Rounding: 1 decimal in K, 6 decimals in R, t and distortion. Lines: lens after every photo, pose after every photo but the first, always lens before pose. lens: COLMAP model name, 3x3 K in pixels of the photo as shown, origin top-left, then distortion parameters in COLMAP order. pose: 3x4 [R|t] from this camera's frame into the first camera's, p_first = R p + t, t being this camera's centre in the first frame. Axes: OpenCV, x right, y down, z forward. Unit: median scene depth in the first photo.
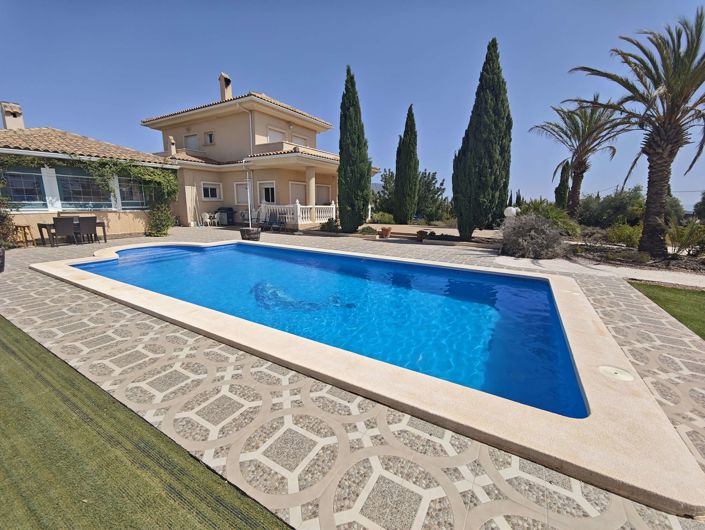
lens RADIAL K [[292.8, 0, 348.9], [0, 292.8, 261.7], [0, 0, 1]] dist [-0.006863, 0.002401]
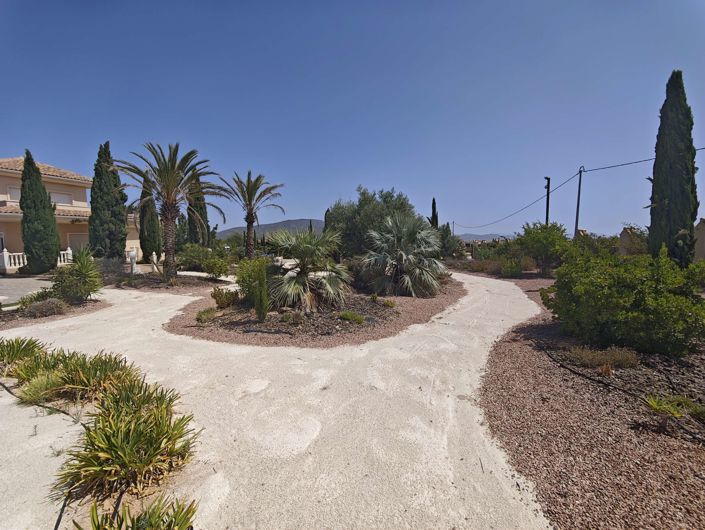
lens RADIAL K [[292.8, 0, 349.4], [0, 292.8, 260.4], [0, 0, 1]] dist [-0.006863, 0.002401]
pose [[0.976554, -0.040434, 0.211439, 0.949449], [0.066194, 0.991017, -0.116209, 0.069090], [-0.204841, 0.127481, 0.970458, -0.445115]]
